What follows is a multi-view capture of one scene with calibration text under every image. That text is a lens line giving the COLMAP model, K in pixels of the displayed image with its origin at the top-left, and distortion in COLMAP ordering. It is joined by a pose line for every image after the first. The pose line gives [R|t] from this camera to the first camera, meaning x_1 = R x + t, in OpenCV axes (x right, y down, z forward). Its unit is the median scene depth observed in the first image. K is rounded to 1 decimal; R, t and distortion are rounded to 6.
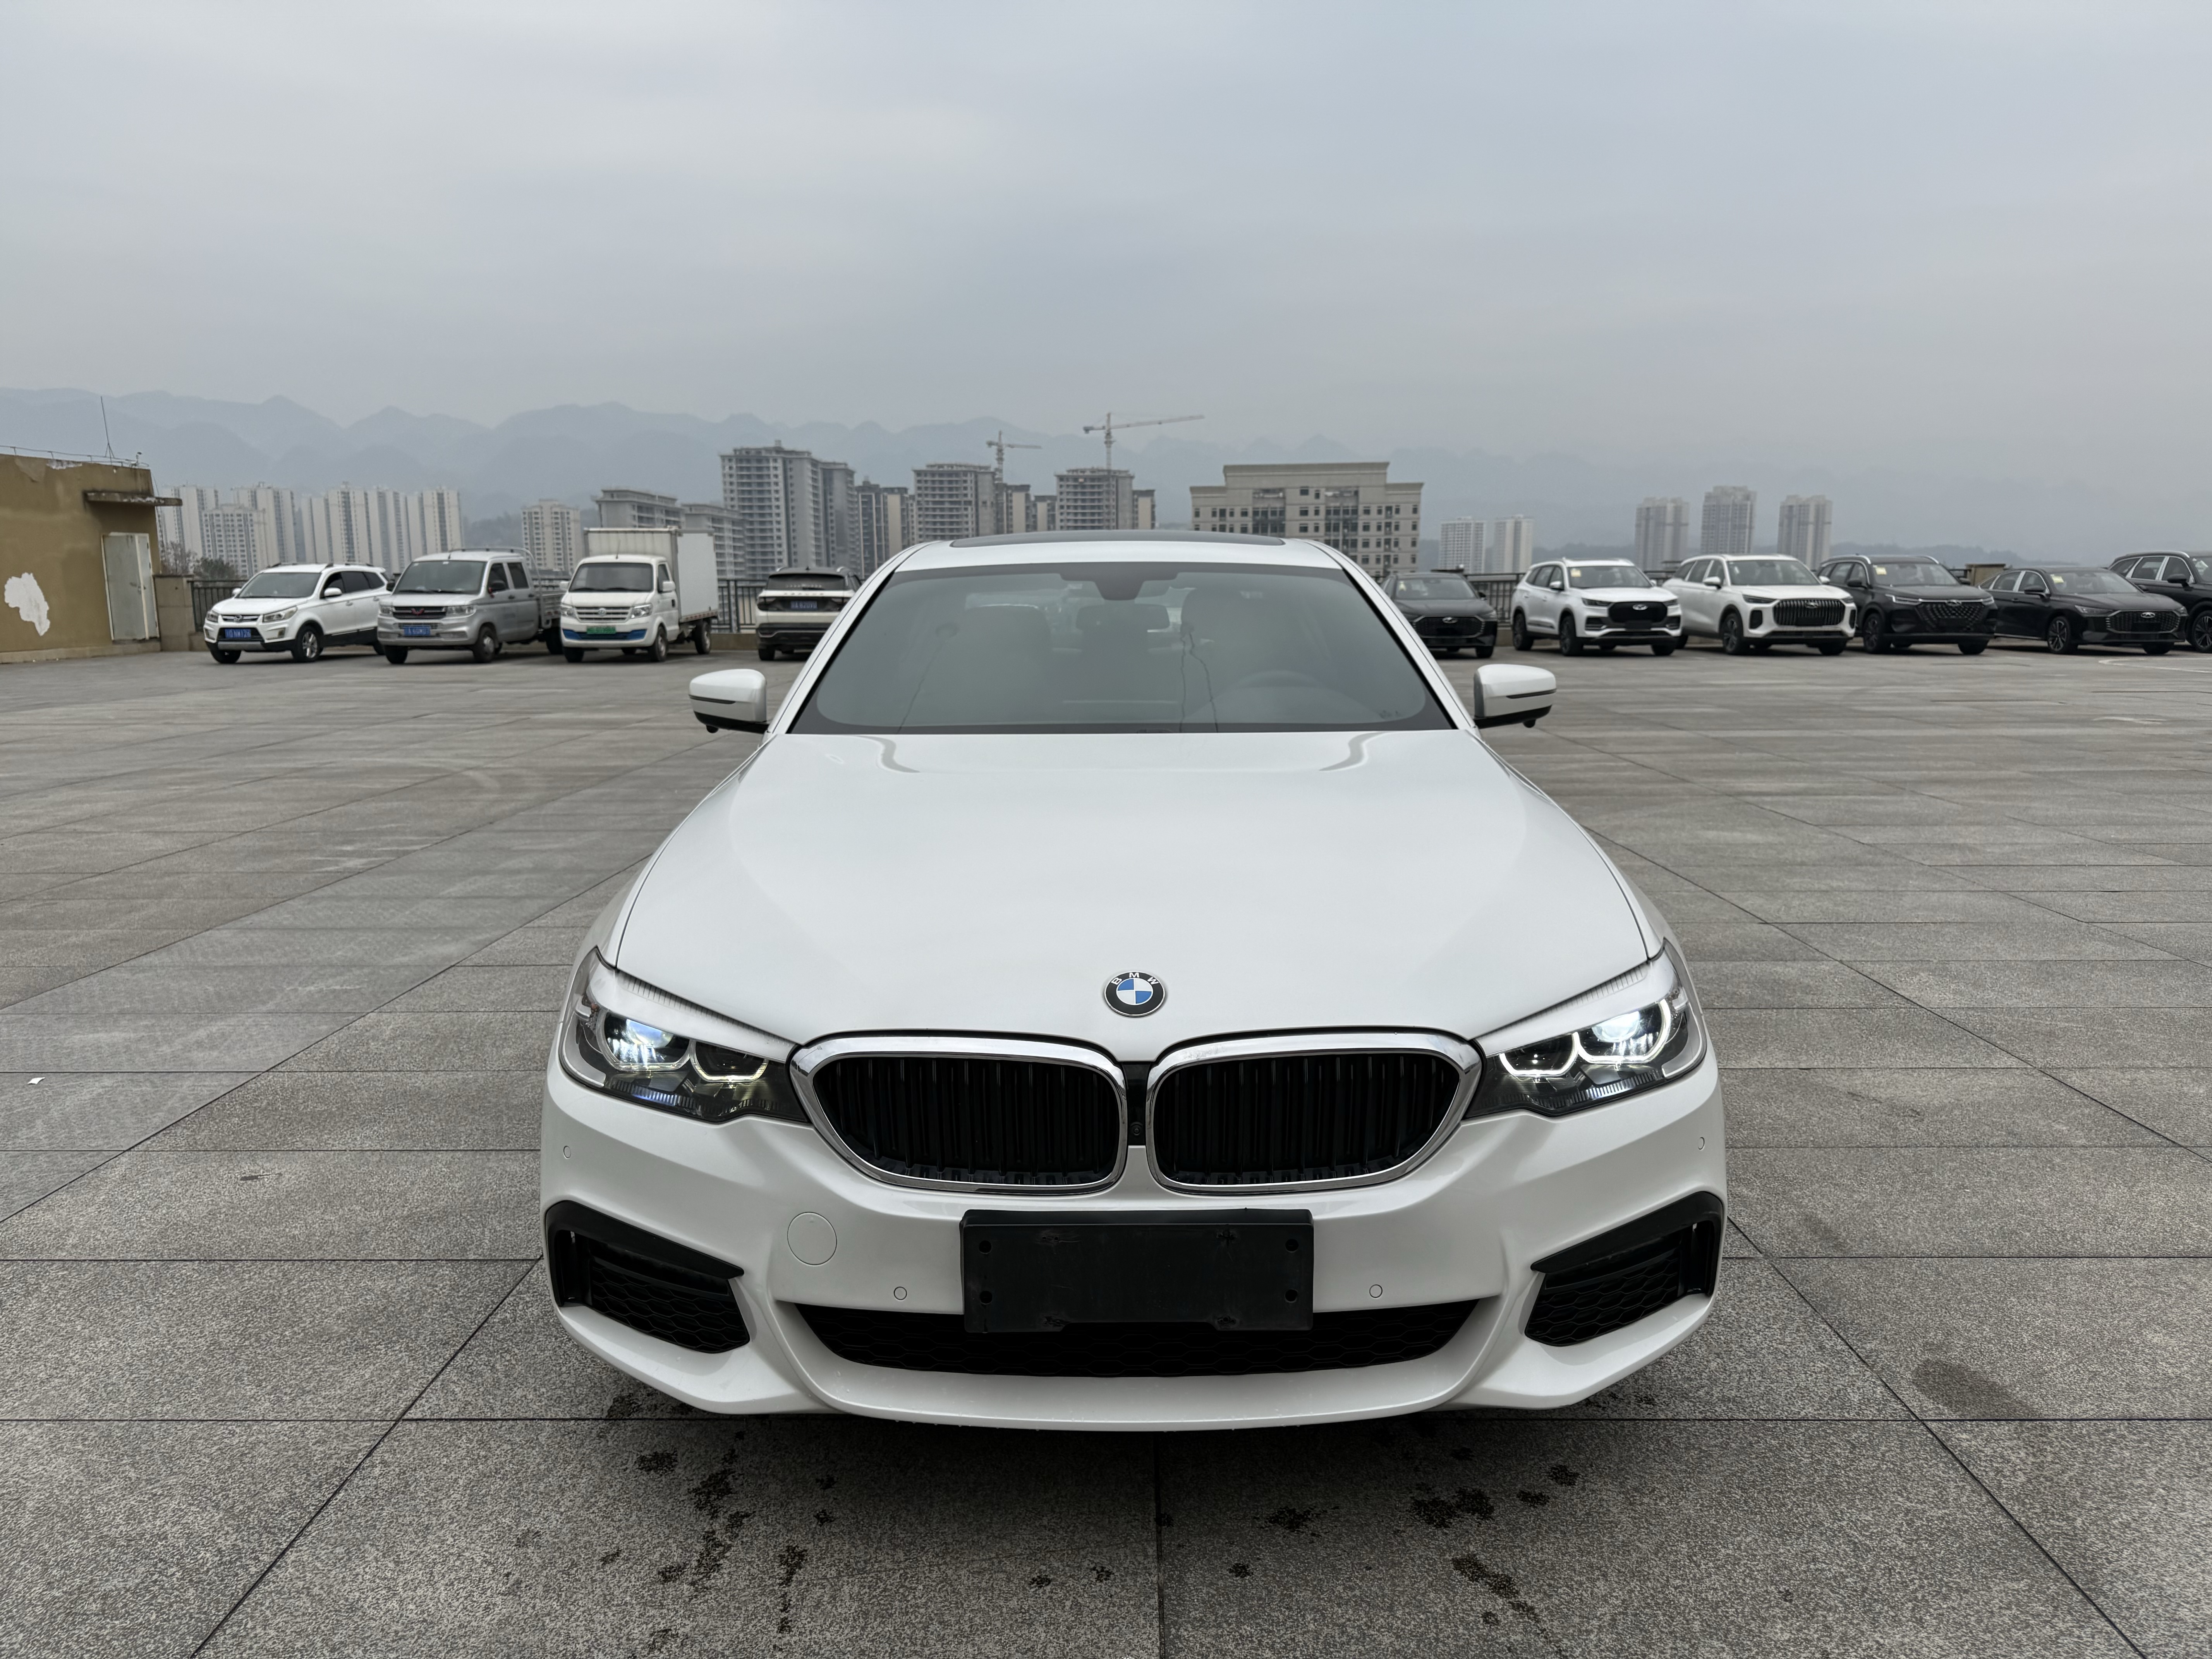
lens RADIAL K [[1557.8, 0, 1115.8], [0, 1557.8, 846.5], [0, 0, 1]] dist [0.034592, -0.044809]
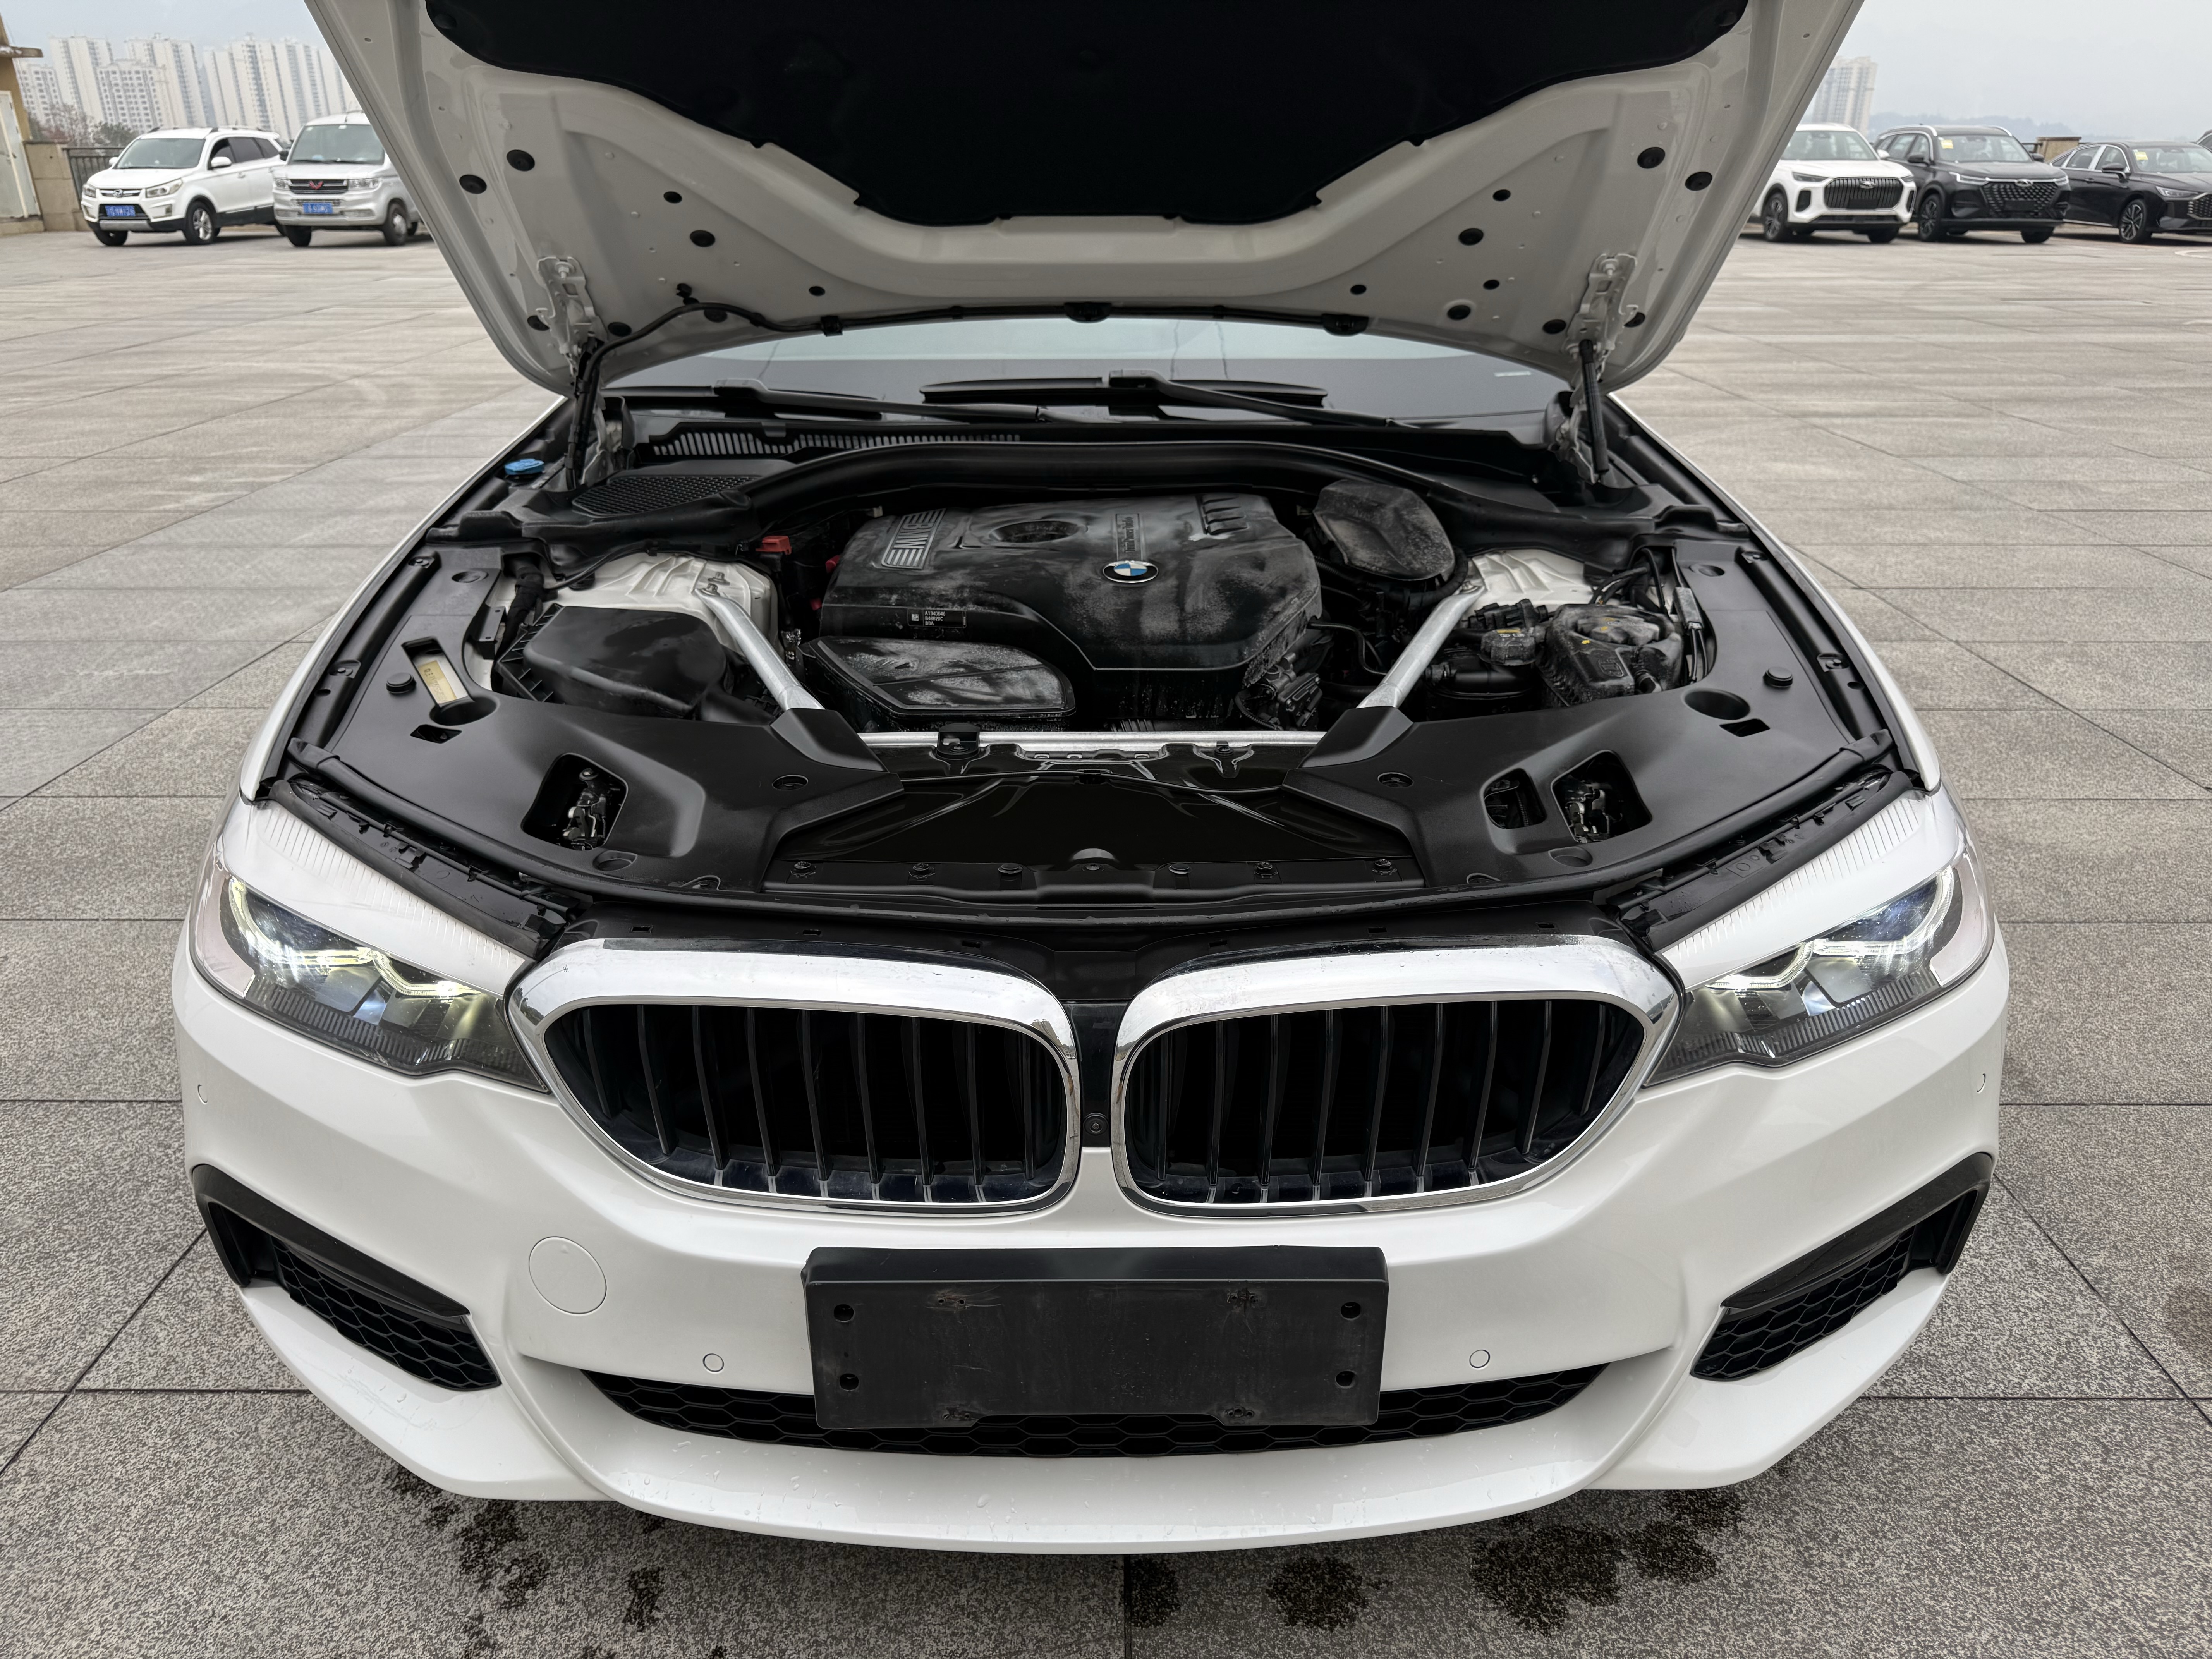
lens RADIAL K [[1557.8, 0, 1096.6], [0, 1557.8, 838.5], [0, 0, 1]] dist [0.034592, -0.044809]
pose [[0.999992, 0.003664, 0.001751, 0.005823], [-0.003979, 0.970305, 0.241853, -0.031768], [-0.000813, -0.241858, 0.970311, 0.212531]]
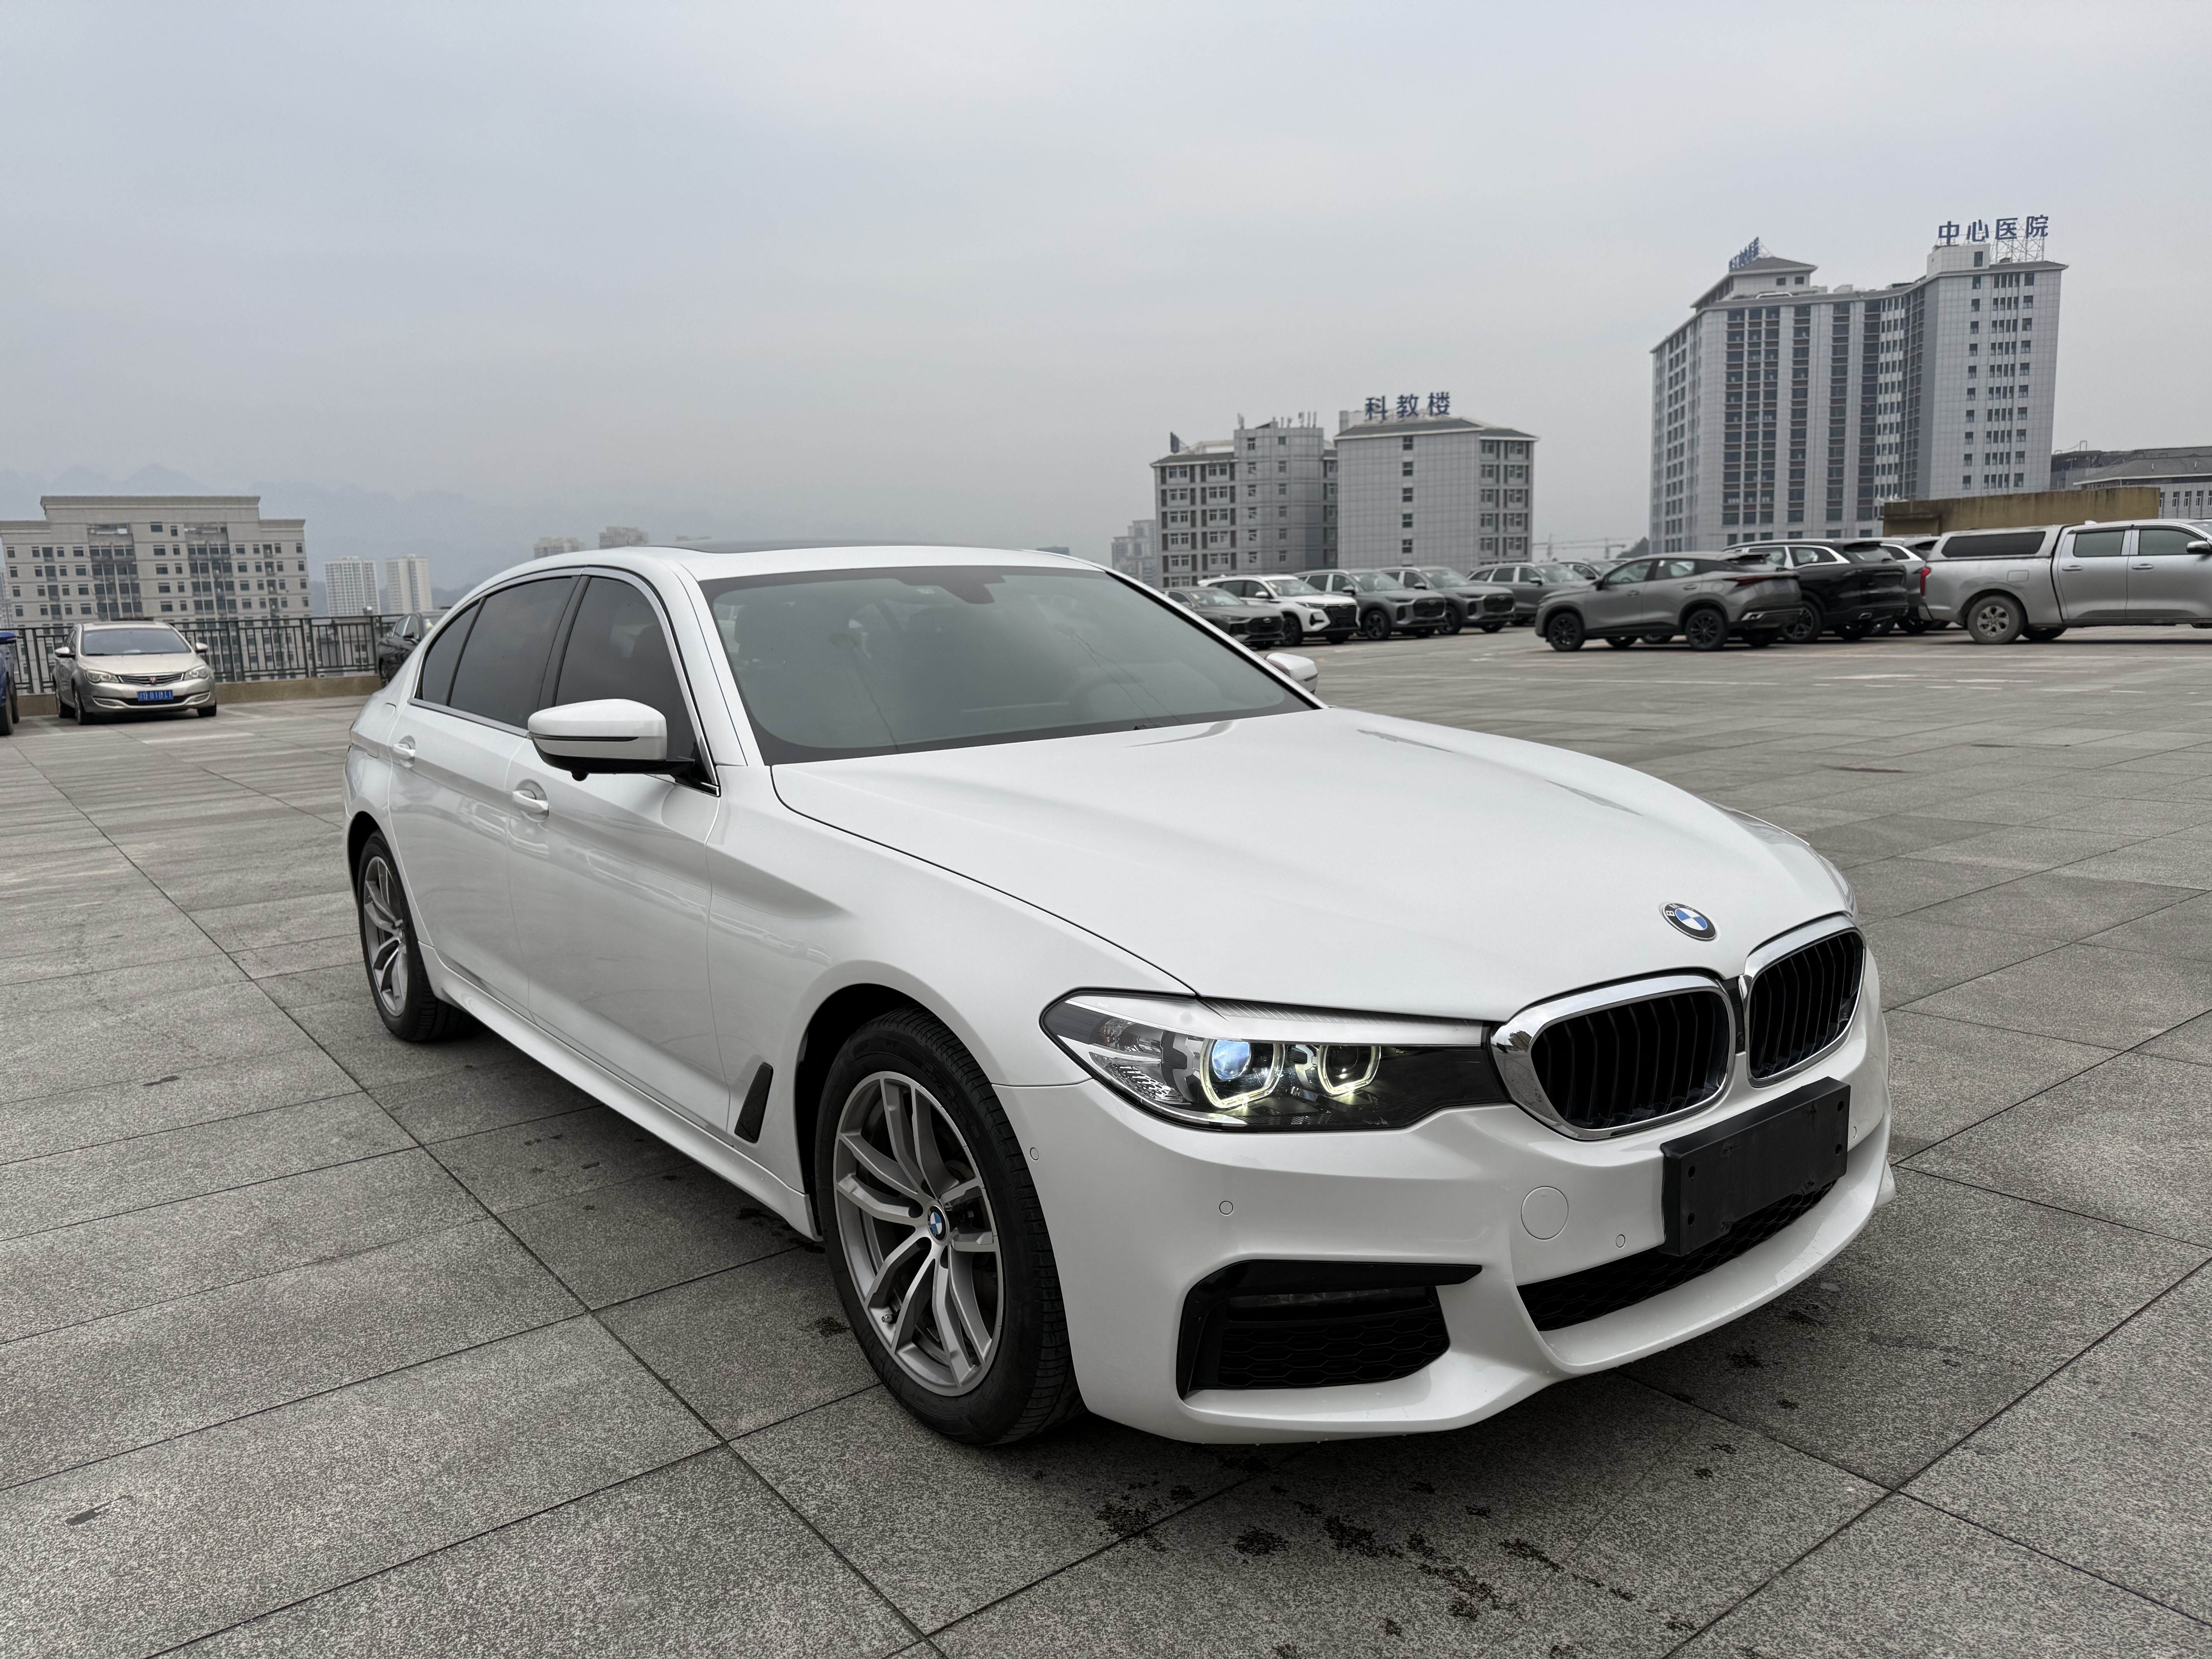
lens RADIAL K [[1557.8, 0, 1099.6], [0, 1557.8, 848.5], [0, 0, 1]] dist [0.034592, -0.044809]
pose [[0.792525, -0.120385, 0.597839, -0.472973], [0.133783, 0.990763, 0.022157, -0.017931], [-0.594984, 0.062421, 0.801310, 0.172873]]
